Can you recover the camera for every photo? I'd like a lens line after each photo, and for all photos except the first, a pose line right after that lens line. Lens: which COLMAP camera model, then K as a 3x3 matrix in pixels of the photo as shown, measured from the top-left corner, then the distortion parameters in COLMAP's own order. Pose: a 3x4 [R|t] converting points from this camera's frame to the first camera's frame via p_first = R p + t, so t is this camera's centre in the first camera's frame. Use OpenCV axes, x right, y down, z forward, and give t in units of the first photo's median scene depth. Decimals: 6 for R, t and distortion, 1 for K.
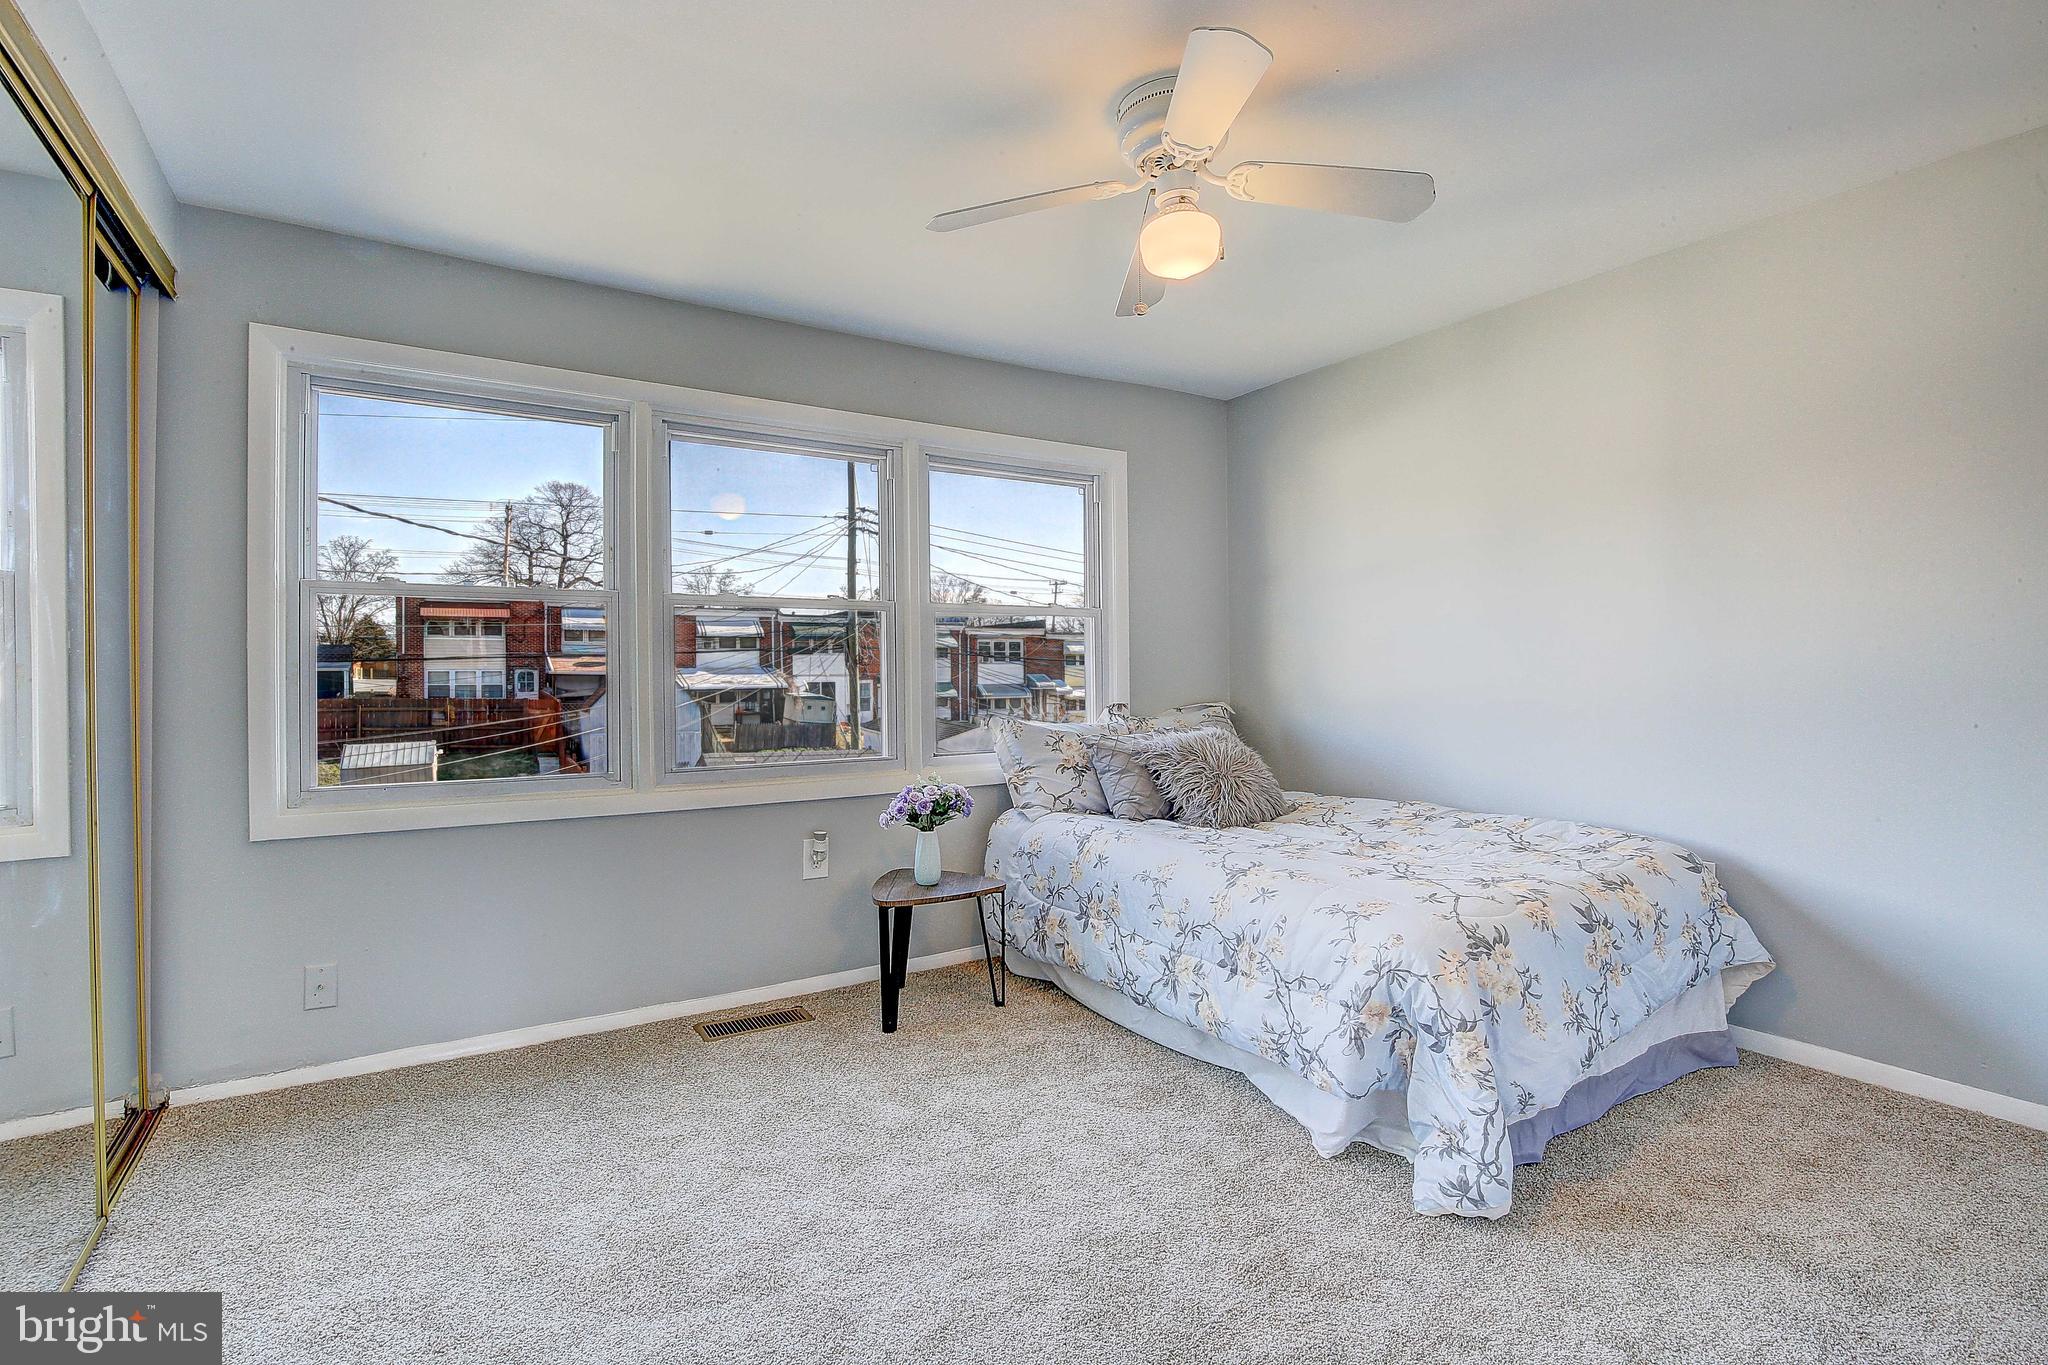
lens RADIAL K [[951.9, 0, 1024.8], [0, 951.9, 672.2], [0, 0, 1]] dist [-0.032344, 0.007857]
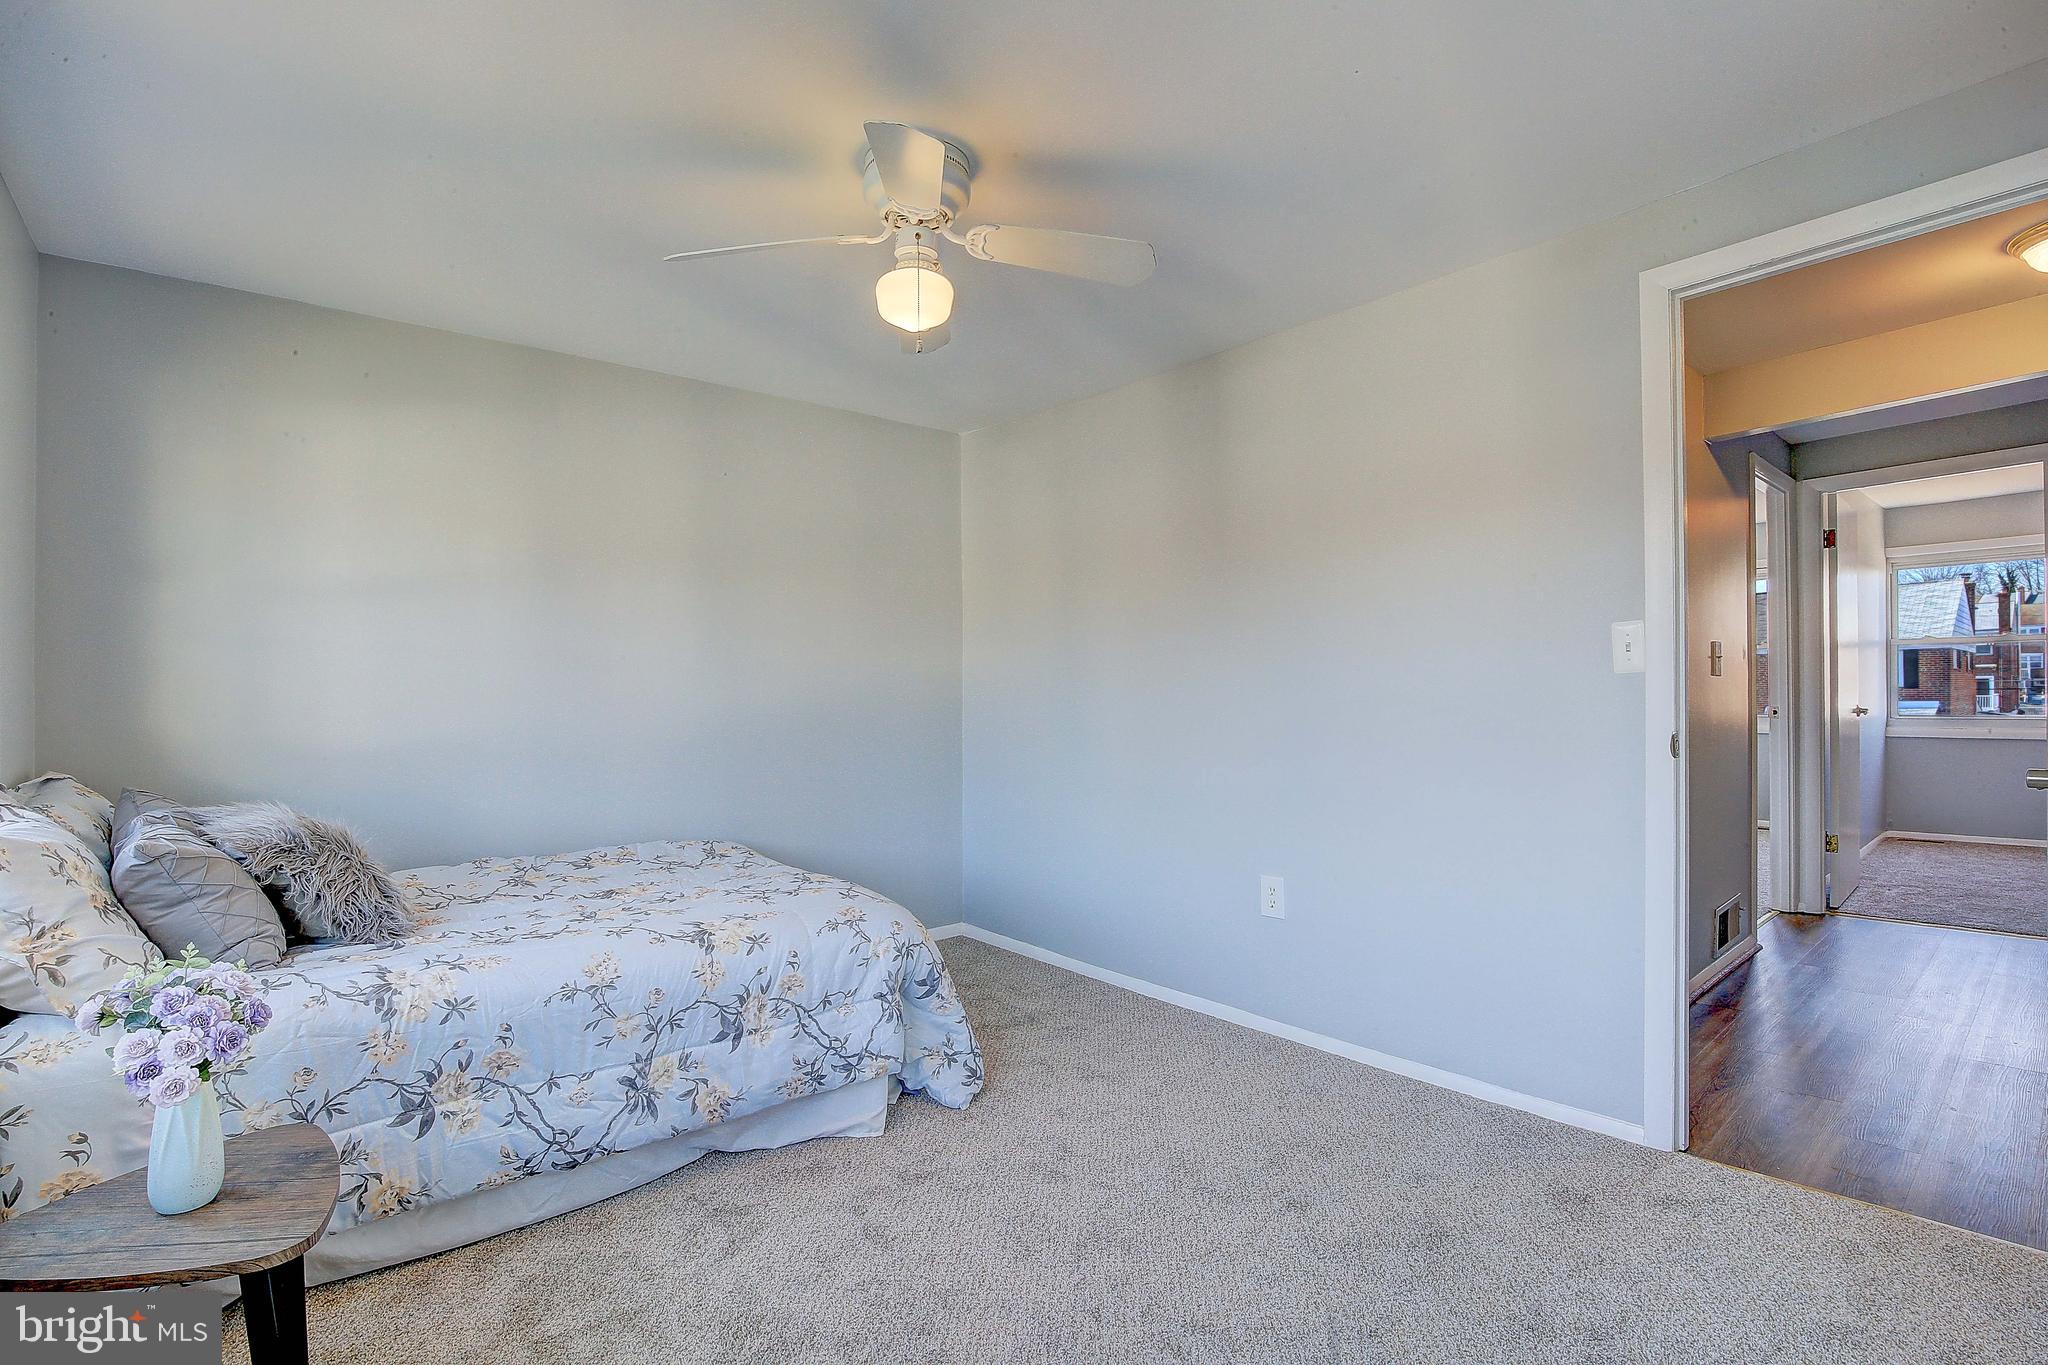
lens RADIAL K [[951.9, 0, 1023.3], [0, 951.9, 685.6], [0, 0, 1]] dist [-0.032344, 0.007857]
pose [[-0.131004, 0.007460, 0.991354, -0.684065], [0.003405, 0.999969, -0.007075, -0.016275], [-0.991376, 0.002449, -0.131026, 0.794089]]
